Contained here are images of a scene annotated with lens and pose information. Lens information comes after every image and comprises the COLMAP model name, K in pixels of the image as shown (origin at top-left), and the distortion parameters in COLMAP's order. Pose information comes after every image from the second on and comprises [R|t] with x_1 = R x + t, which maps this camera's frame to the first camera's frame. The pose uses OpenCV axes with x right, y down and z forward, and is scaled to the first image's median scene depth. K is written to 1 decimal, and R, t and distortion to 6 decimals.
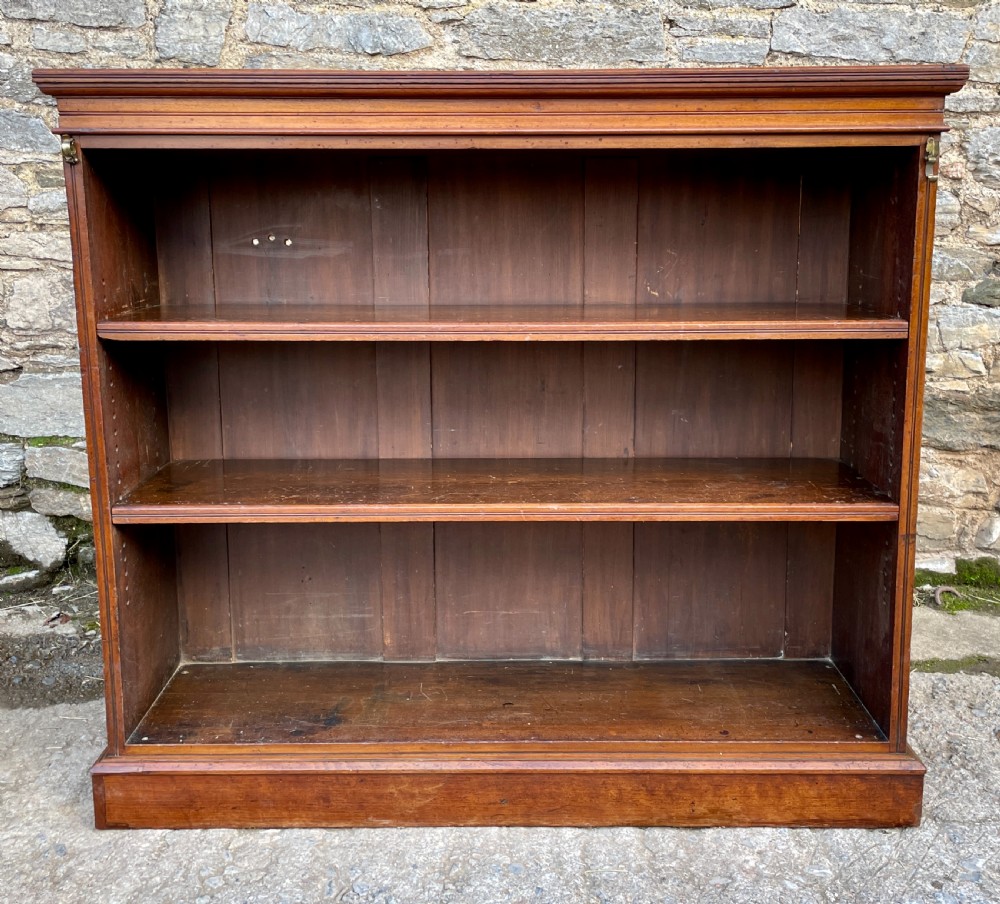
lens RADIAL K [[1075.1, 0, 503.0], [0, 1075.1, 387.9], [0, 0, 1]] dist [0.062411, -0.049494]
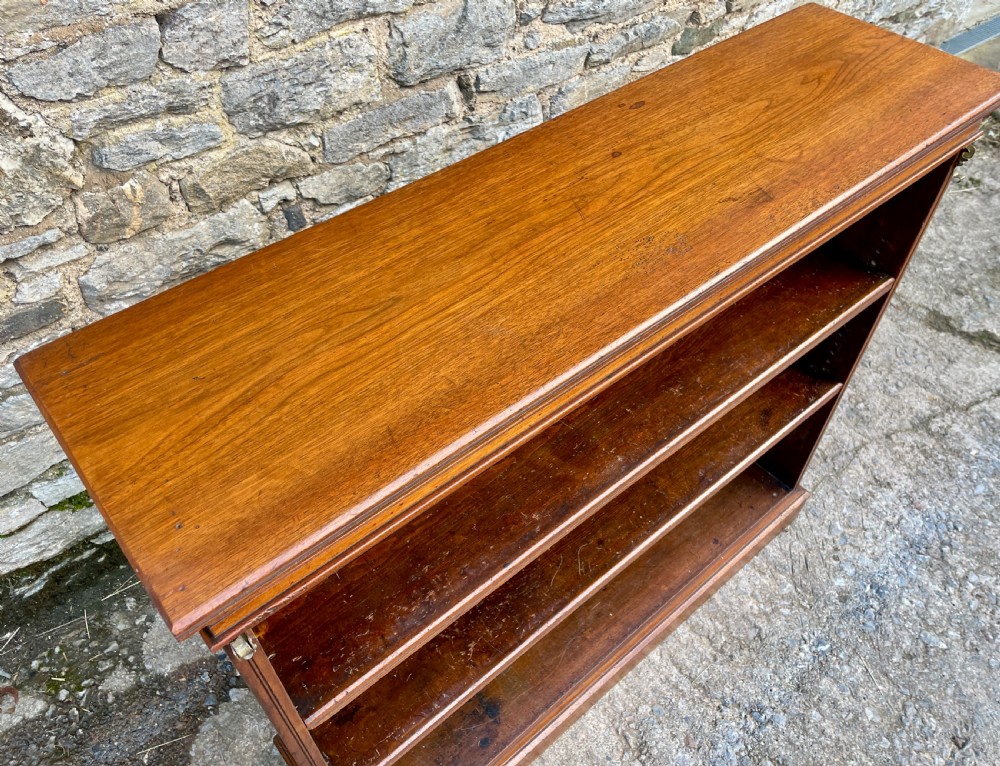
lens RADIAL K [[775.9, 0, 505.6], [0, 775.9, 398.5], [0, 0, 1]] dist [0.092879, -0.137456]
pose [[0.759293, -0.484245, 0.434718, -0.340974], [0.111766, 0.755143, 0.645962, -0.489776], [-0.641079, -0.441888, 0.627498, 0.570702]]
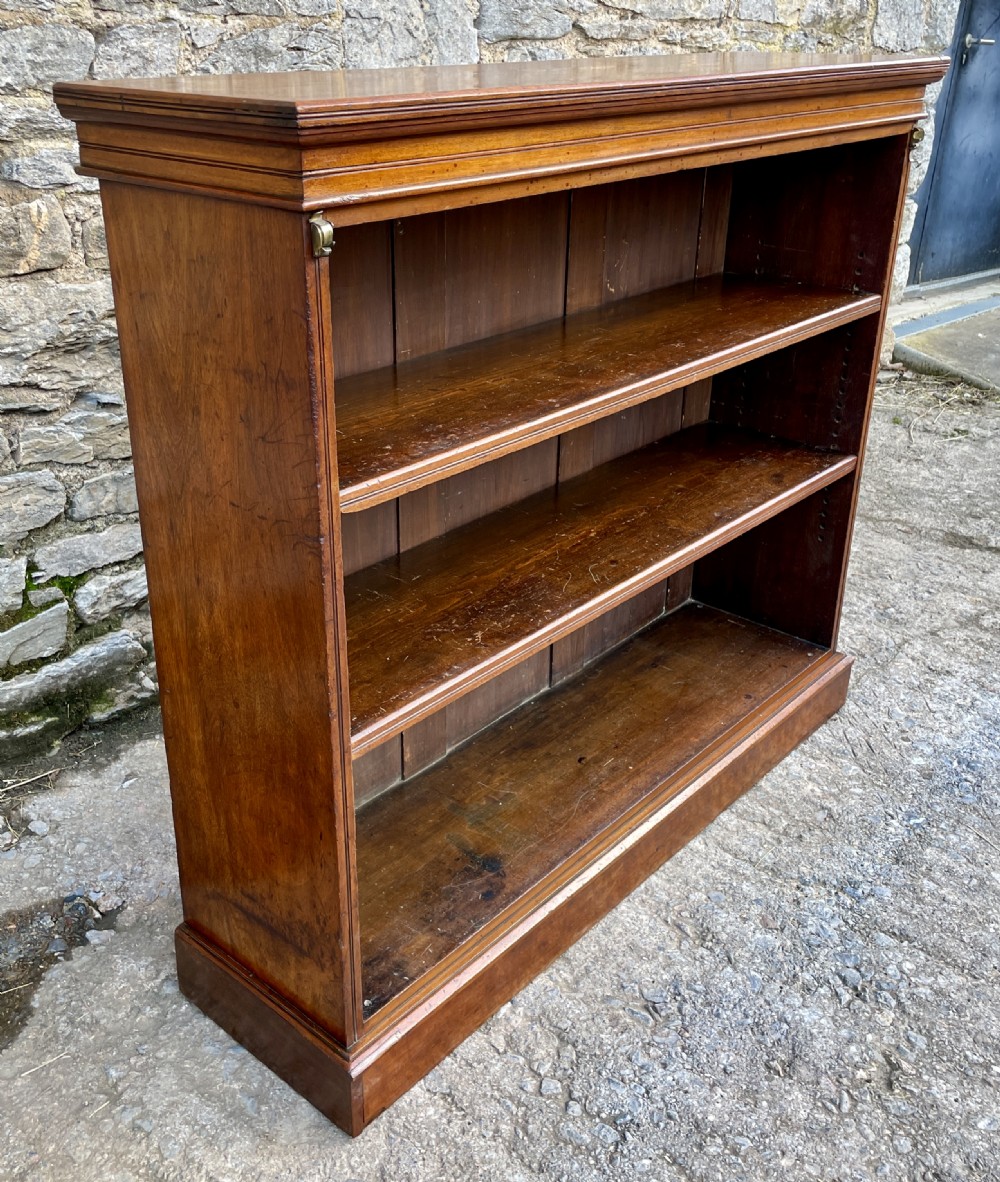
lens RADIAL K [[1199.3, 0, 478.8], [0, 1199.3, 529.8], [0, 0, 1]] dist [0.091020, -0.145270]
pose [[0.658862, -0.291914, 0.693316, -0.708604], [0.122095, 0.950915, 0.284347, -0.201379], [-0.742289, -0.102695, 0.662163, 0.390854]]
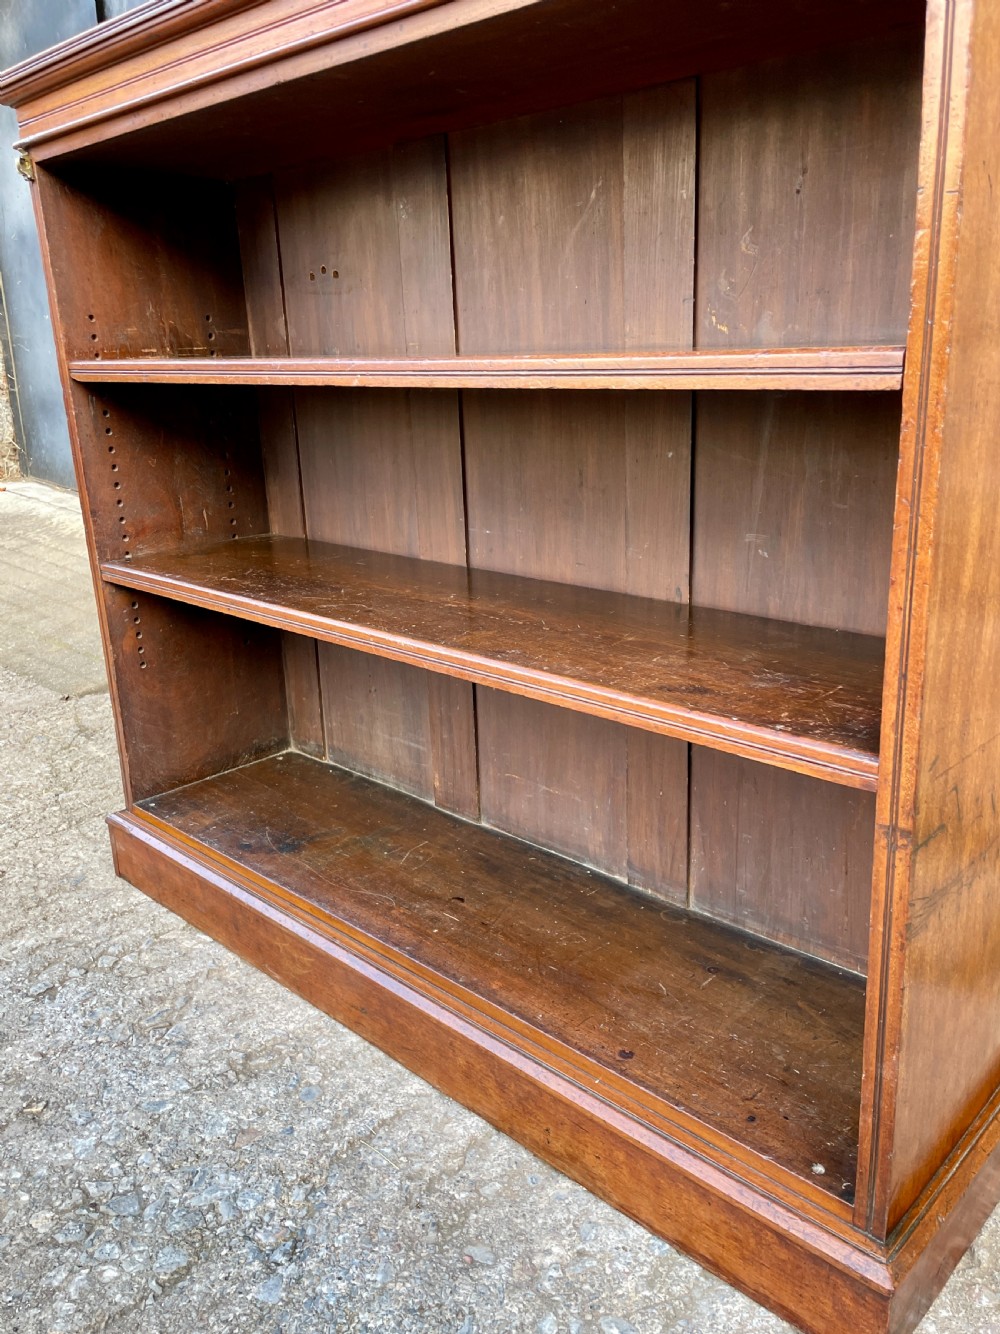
lens RADIAL K [[1053.7, 0, 500.0], [0, 1053.7, 667.0], [0, 0, 1]] dist [0.084883, -0.123734]
pose [[0.716829, 0.186448, -0.671858, 0.483632], [-0.091233, 0.980381, 0.174727, 0.002643], [0.691254, -0.063954, 0.719776, 0.493421]]
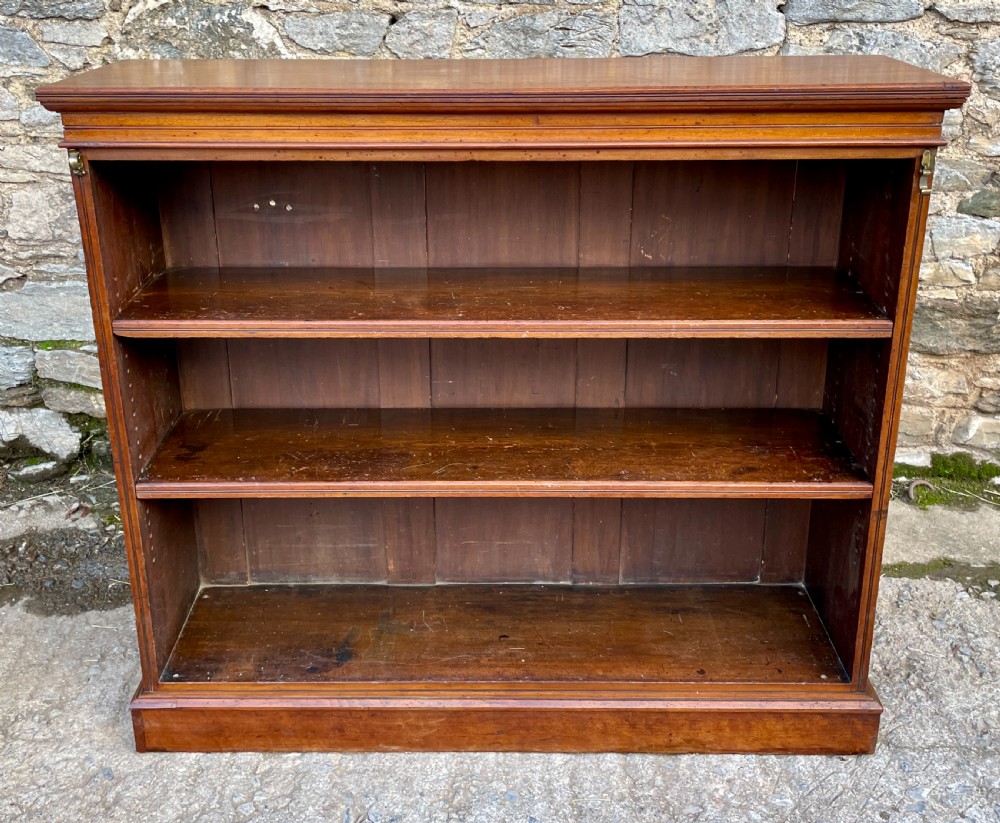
lens RADIAL K [[1094.4, 0, 477.3], [0, 1094.4, 338.6], [0, 0, 1]] dist [0.070150, -0.070534]
pose [[0.999935, 0.000664, -0.011356, -0.009462], [0.001424, 0.983130, 0.182903, -0.203935], [0.011285, -0.182907, 0.983065, -0.036772]]
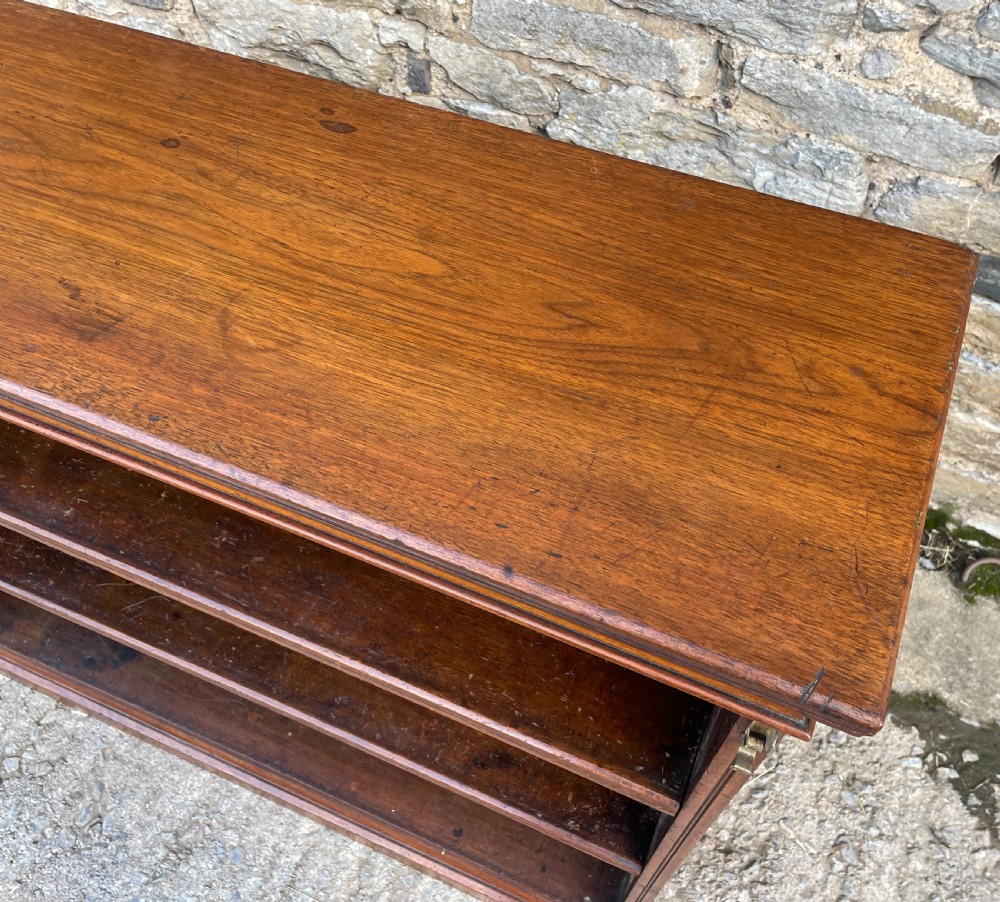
lens RADIAL K [[915.8, 0, 472.1], [0, 915.8, 474.7], [0, 0, 1]] dist [0.085756, -0.118880]
pose [[0.915185, 0.327753, -0.234550, 0.282750], [-0.054374, 0.677048, 0.733928, -0.456164], [0.399348, -0.658927, 0.637445, 0.648505]]
